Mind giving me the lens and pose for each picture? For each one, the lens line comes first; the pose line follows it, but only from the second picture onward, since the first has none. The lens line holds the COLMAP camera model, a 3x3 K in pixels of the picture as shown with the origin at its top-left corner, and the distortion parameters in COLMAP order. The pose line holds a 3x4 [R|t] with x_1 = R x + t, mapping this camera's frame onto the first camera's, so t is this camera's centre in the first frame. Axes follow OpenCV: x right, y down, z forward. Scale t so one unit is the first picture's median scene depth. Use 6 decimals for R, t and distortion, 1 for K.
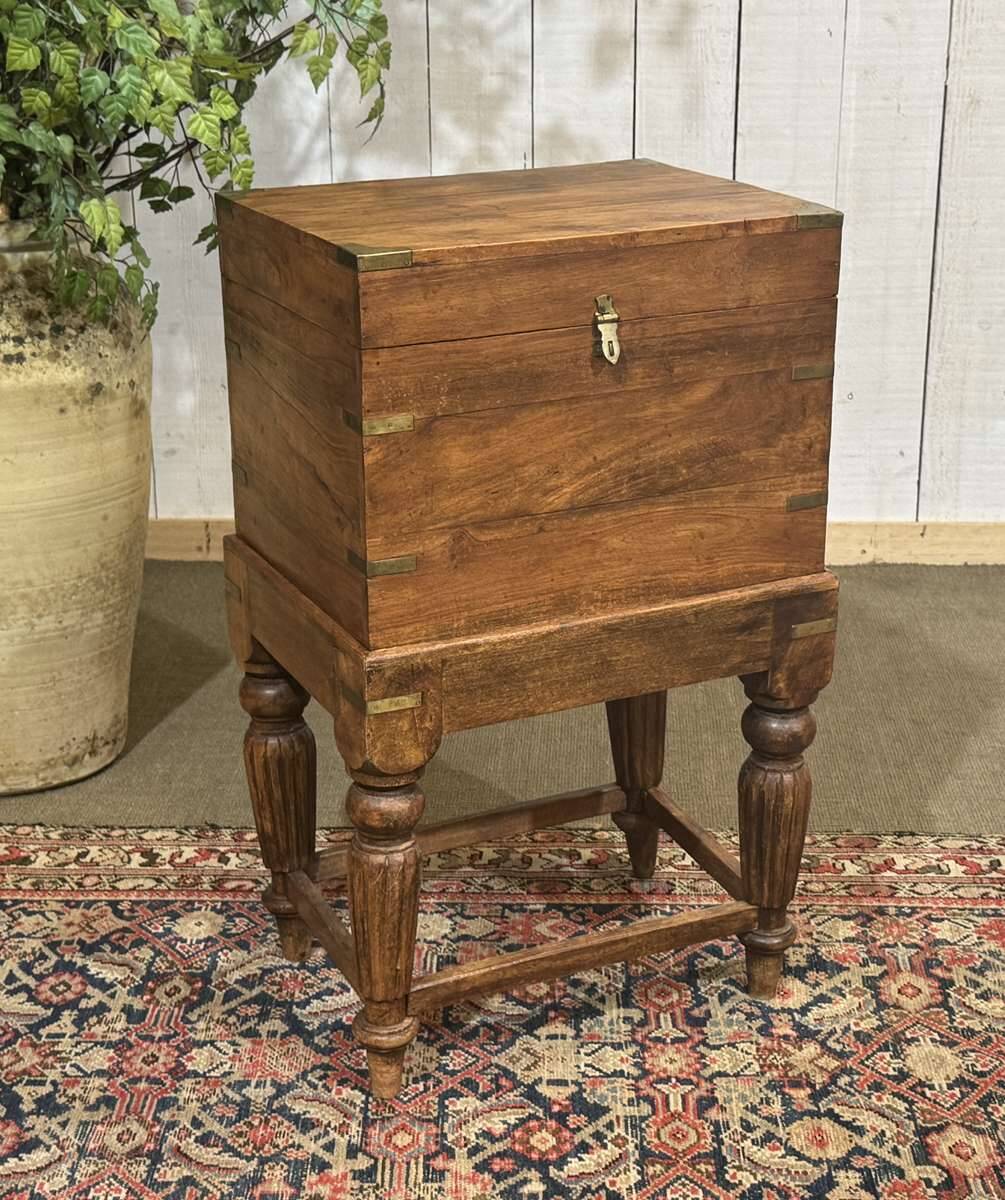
lens RADIAL K [[2137.0, 0, 533.9], [0, 2137.0, 601.4], [0, 0, 1]] dist [0.189955, -0.349001]
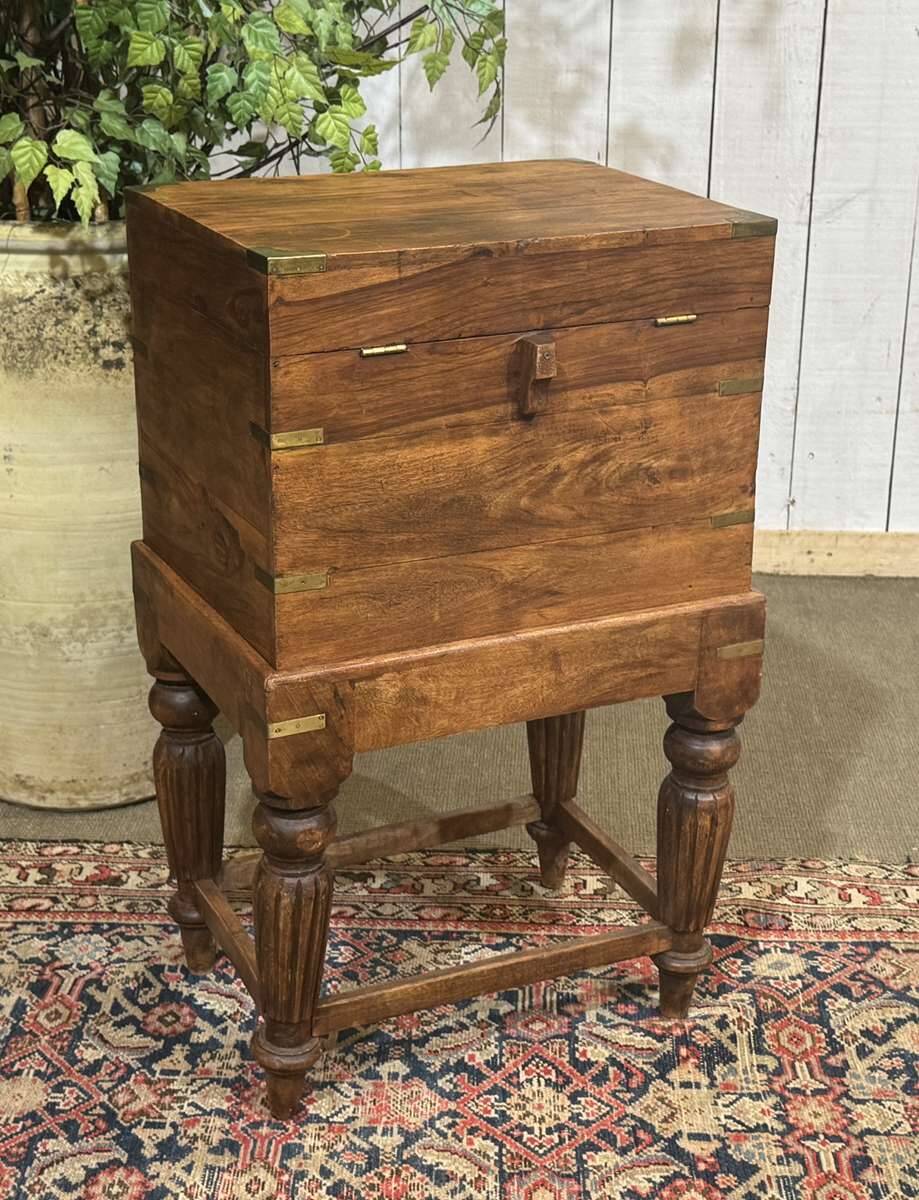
lens RADIAL K [[2071.2, 0, 467.4], [0, 2071.2, 618.5], [0, 0, 1]] dist [0.167242, -0.183683]
pose [[0.999879, 0.013724, -0.007372, -0.086168], [-0.013595, 0.999758, 0.017302, -0.019823], [0.007608, -0.017200, 0.999823, 0.076723]]
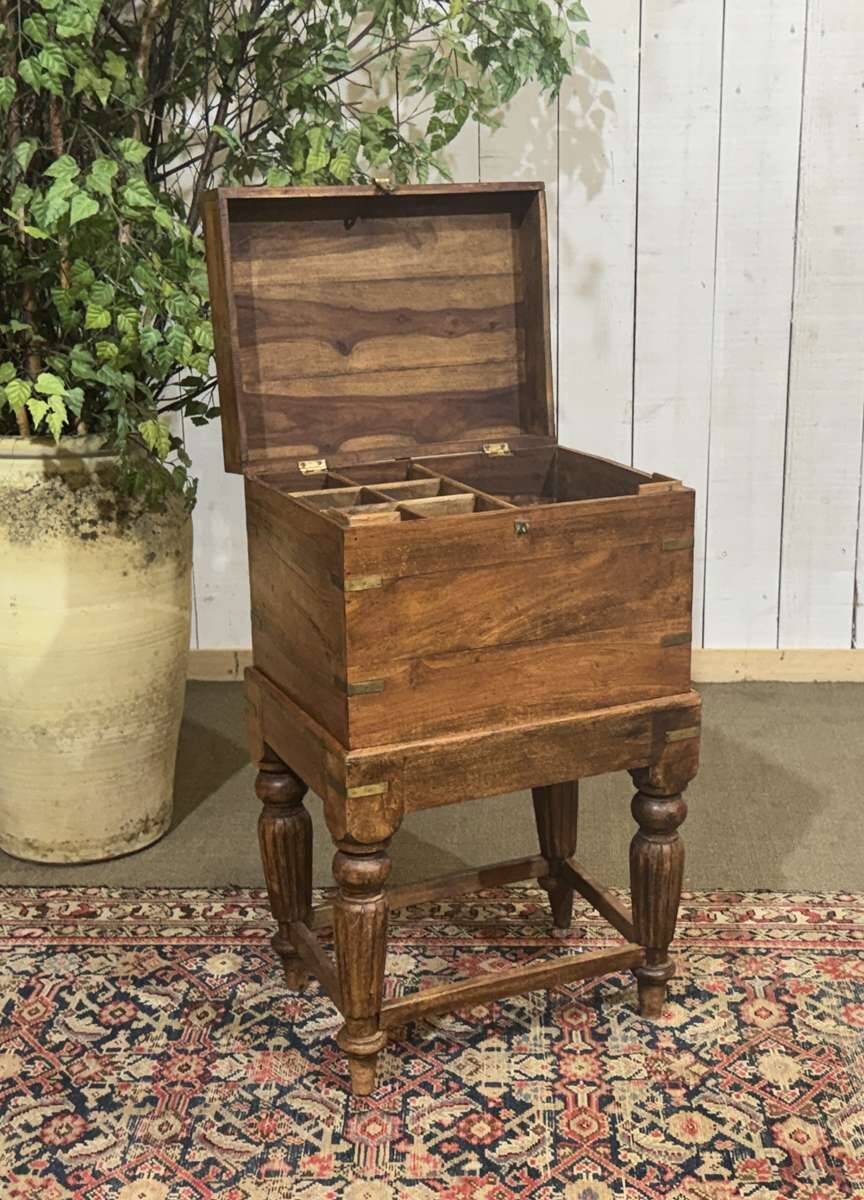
lens RADIAL K [[1682.8, 0, 483.5], [0, 1682.8, 598.7], [0, 0, 1]] dist [0.226122, -0.529666]
pose [[0.999922, -0.005522, -0.011196, 0.018061], [0.004831, 0.998132, -0.060911, -0.009055], [0.011512, 0.060852, 0.998080, -0.056684]]
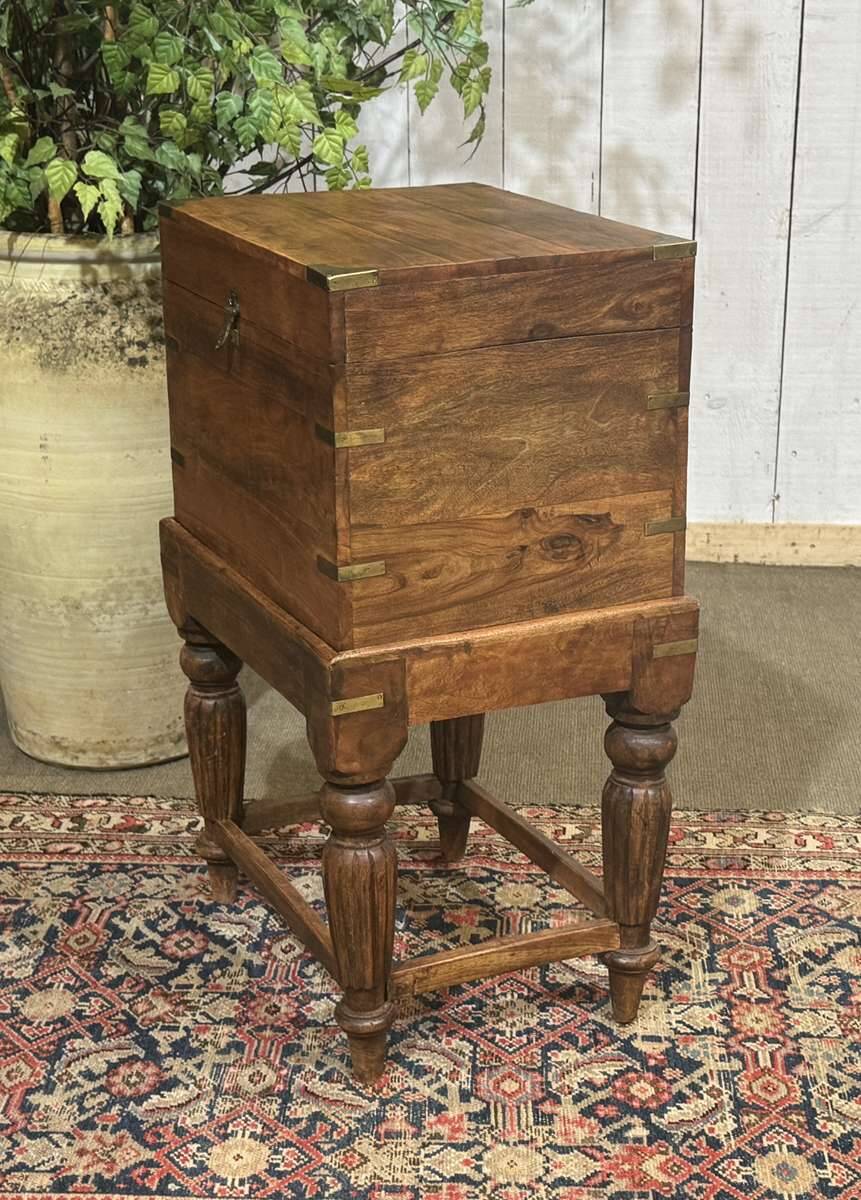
lens RADIAL K [[2076.2, 0, 474.5], [0, 2076.2, 607.5], [0, 0, 1]] dist [0.203172, -0.353907]
pose [[0.999560, 0.011333, -0.027412, -0.050271], [-0.011382, 0.999934, -0.001626, 0.011541], [0.027392, 0.001938, 0.999623, -0.043229]]
